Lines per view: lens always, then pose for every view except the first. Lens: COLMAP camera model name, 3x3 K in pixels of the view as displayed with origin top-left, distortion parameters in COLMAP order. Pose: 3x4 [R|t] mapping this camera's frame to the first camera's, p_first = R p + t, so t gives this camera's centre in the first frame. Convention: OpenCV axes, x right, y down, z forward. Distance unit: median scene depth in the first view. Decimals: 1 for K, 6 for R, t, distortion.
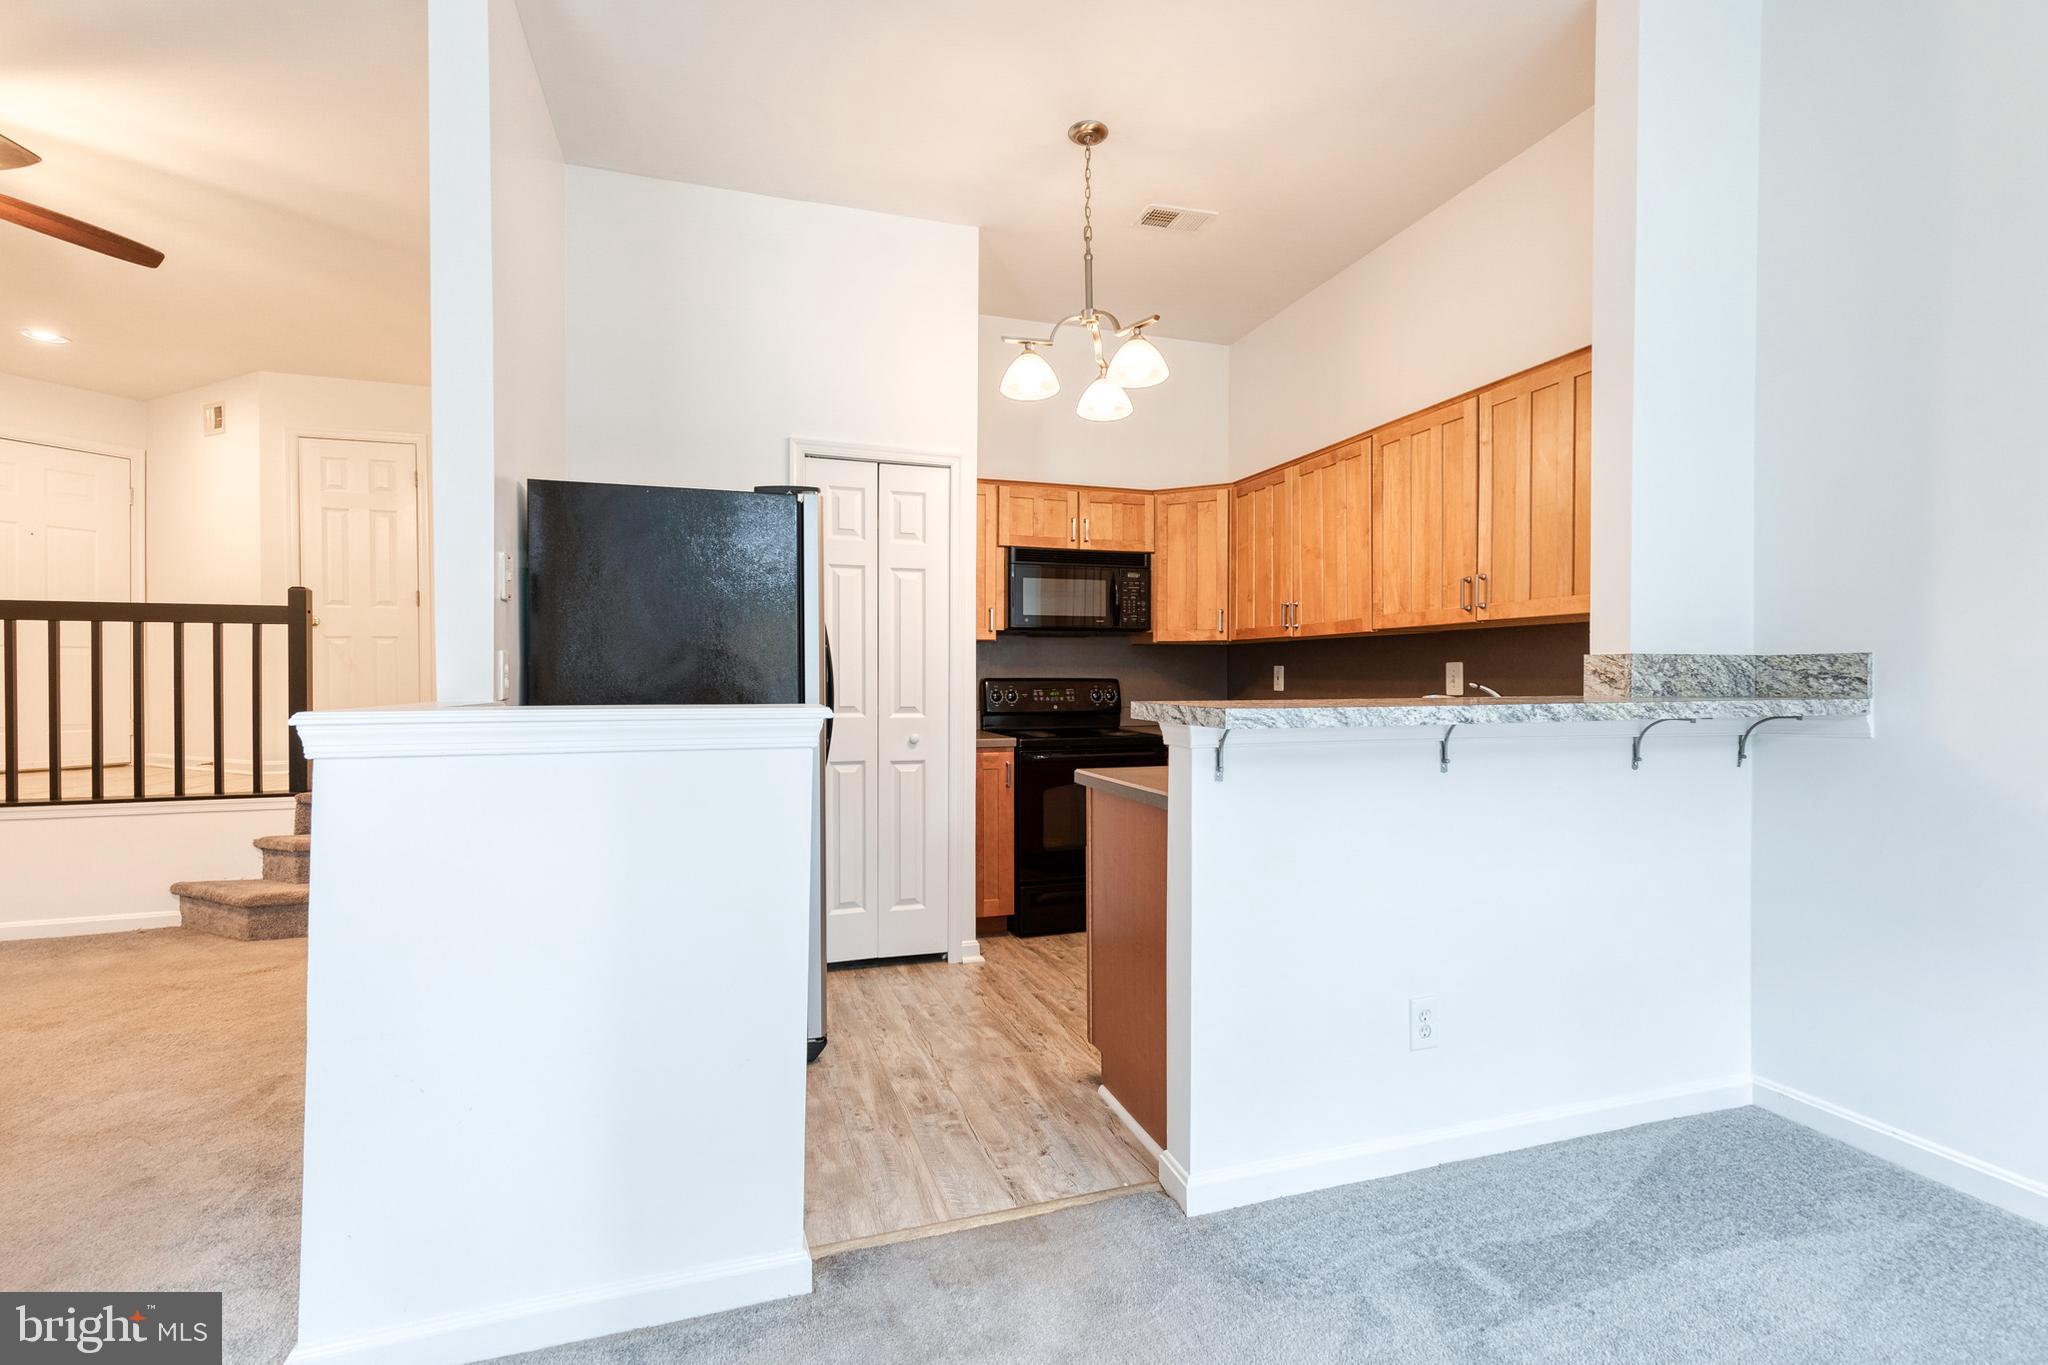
lens RADIAL K [[927.5, 0, 1024.0], [0, 927.5, 682.5], [0, 0, 1]] dist [0.012396, -0.001102]
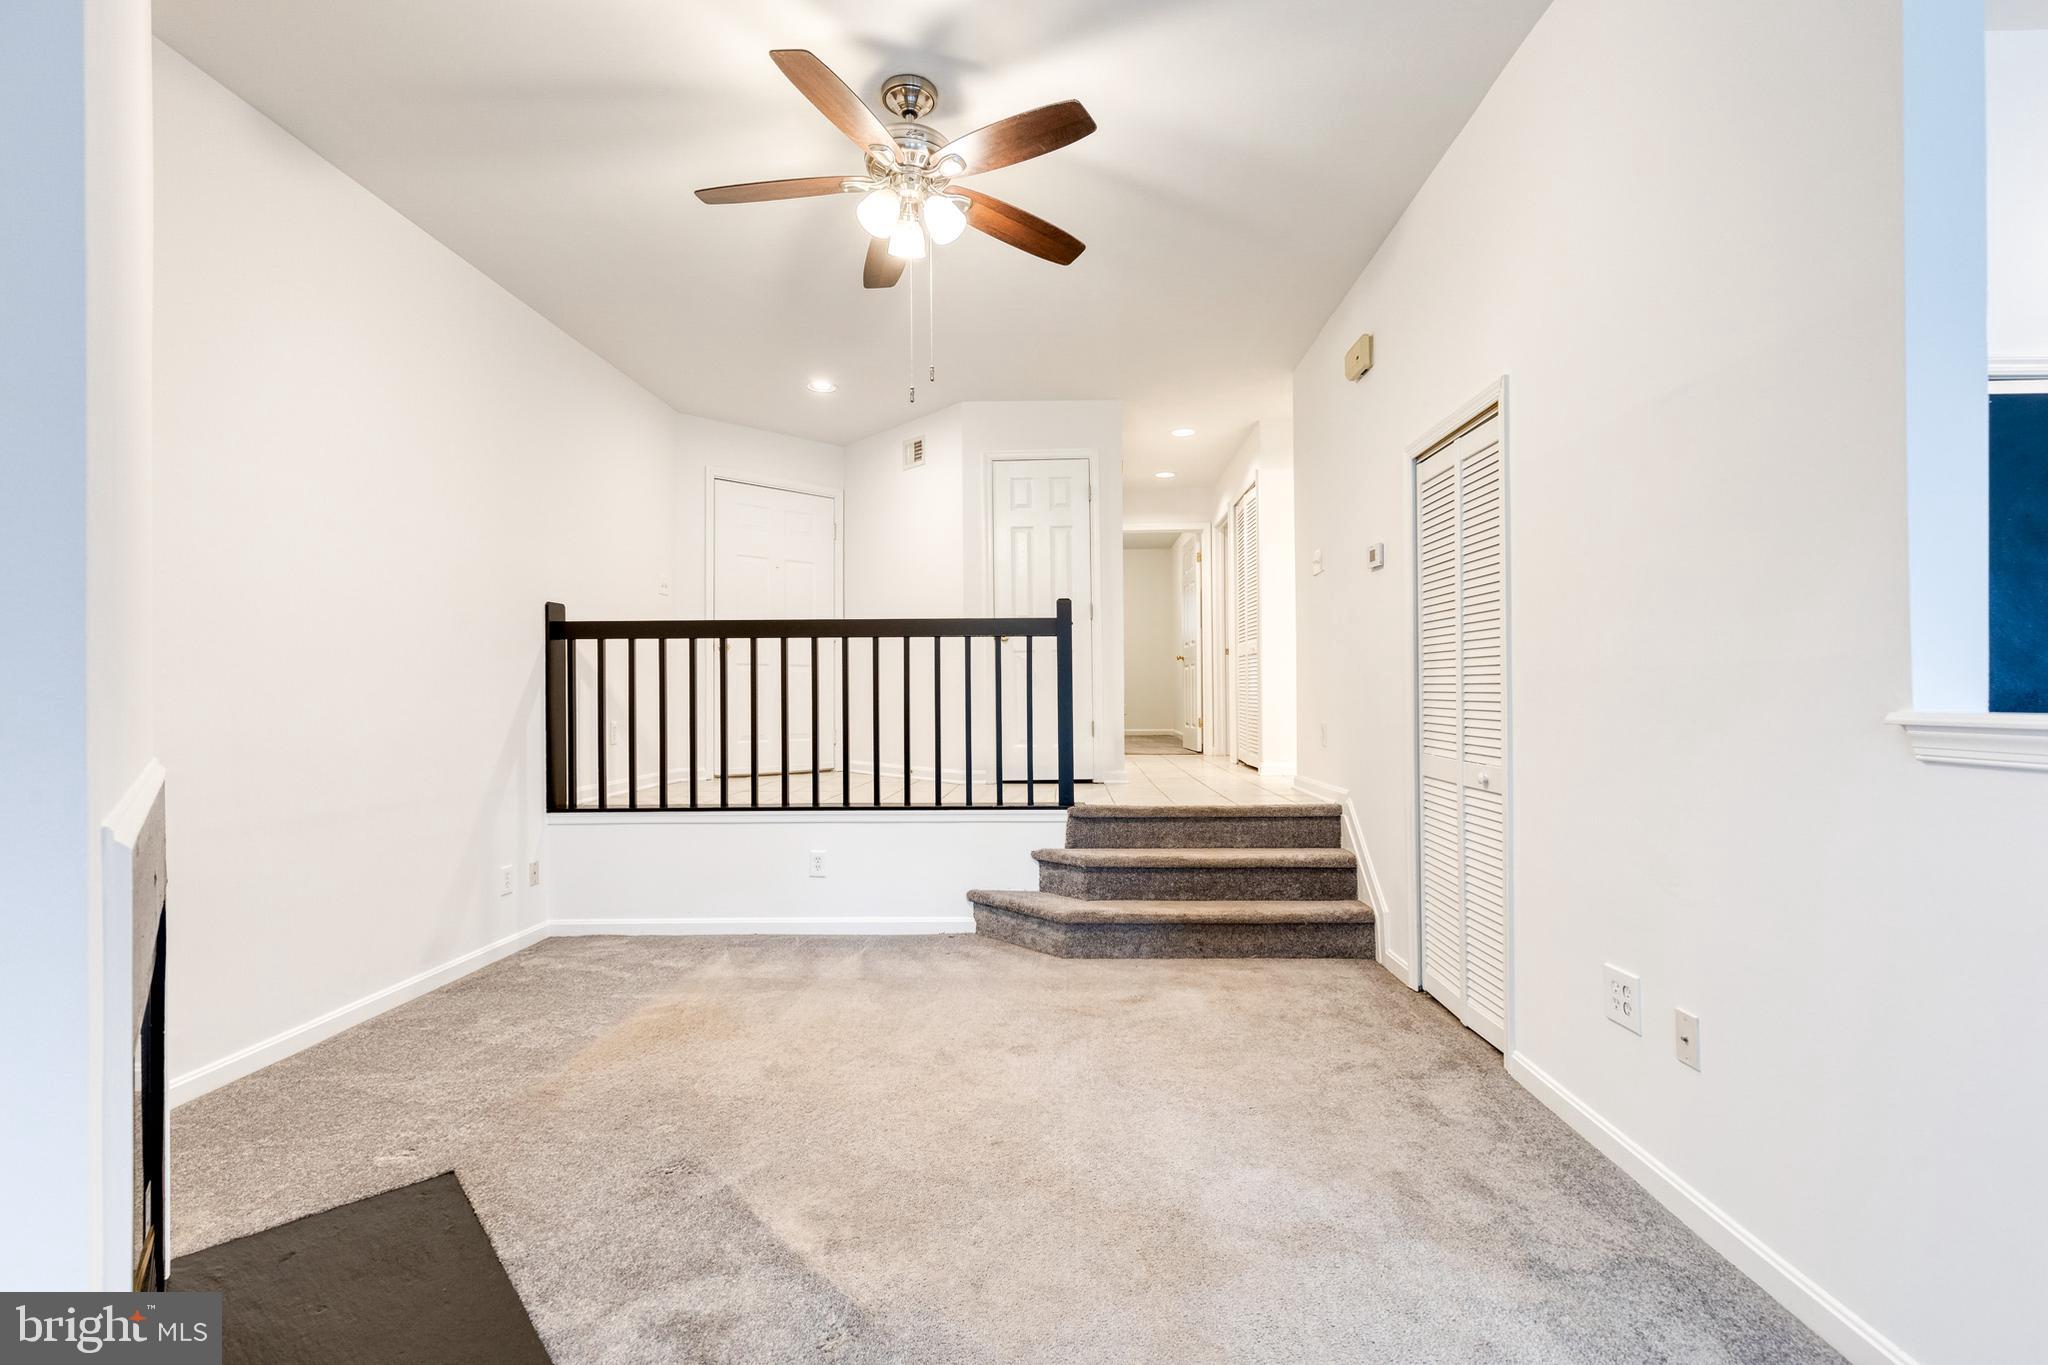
lens RADIAL K [[898.7, 0, 1028.3], [0, 898.7, 686.1], [0, 0, 1]] dist [0.016061, -0.004849]
pose [[0.939390, -0.011010, -0.342673, -0.532915], [0.006797, 0.999886, -0.013494, 0.004081], [0.342782, 0.010347, 0.939358, 0.096867]]
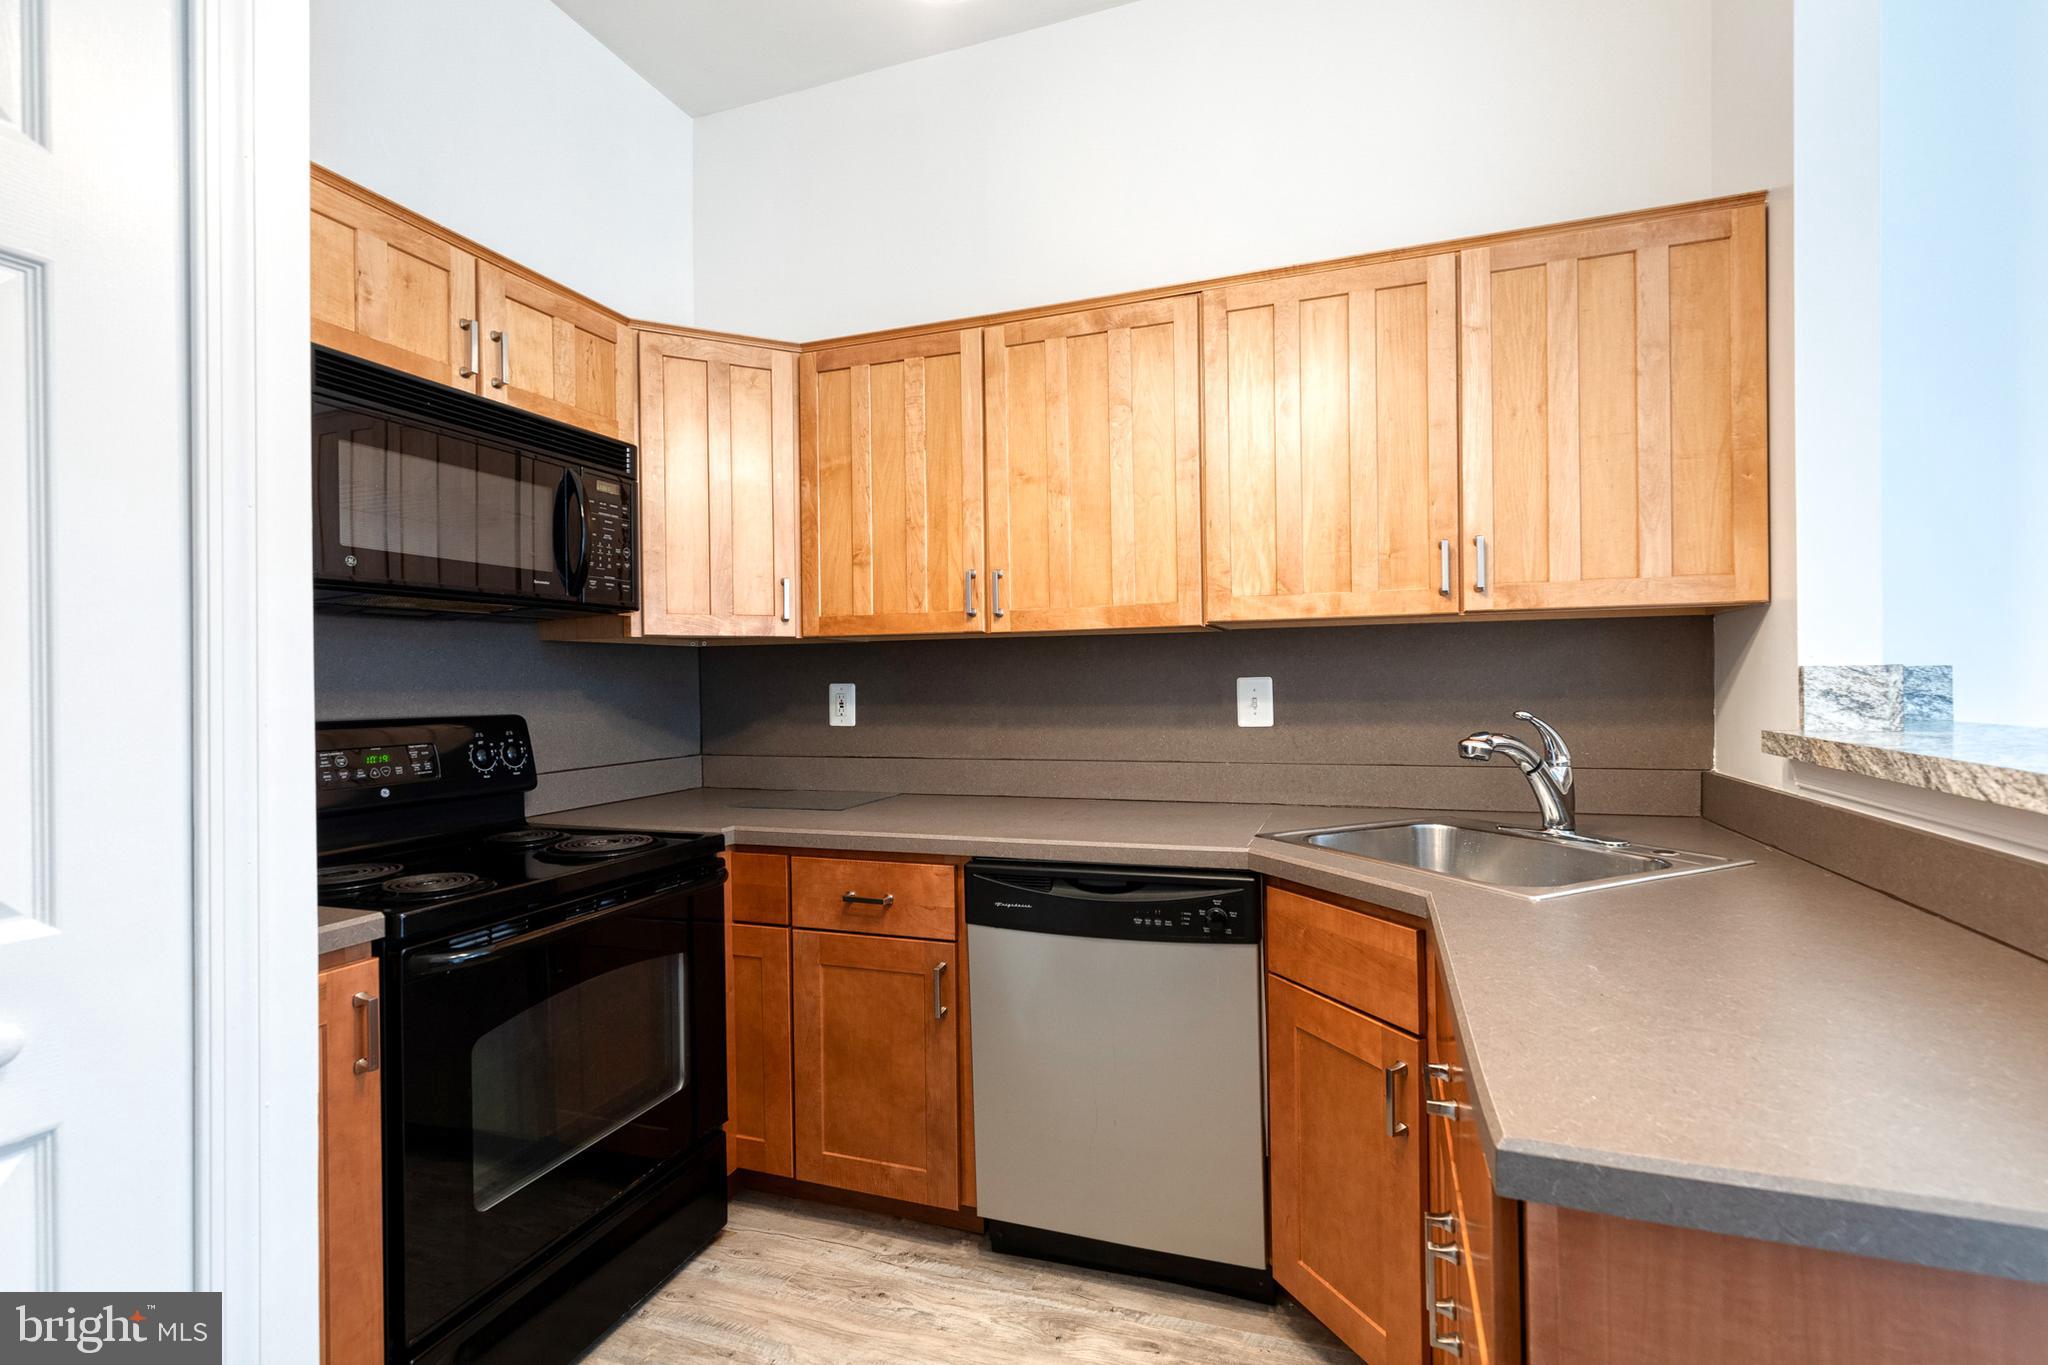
lens RADIAL K [[921.1, 0, 1033.6], [0, 921.1, 678.5], [0, 0, 1]] dist [0.011398, -0.000258]
pose [[0.603092, -0.003697, 0.797663, -0.129445], [0.019041, 0.999771, -0.009763, -0.014640], [-0.797445, 0.021077, 0.603024, 0.611433]]
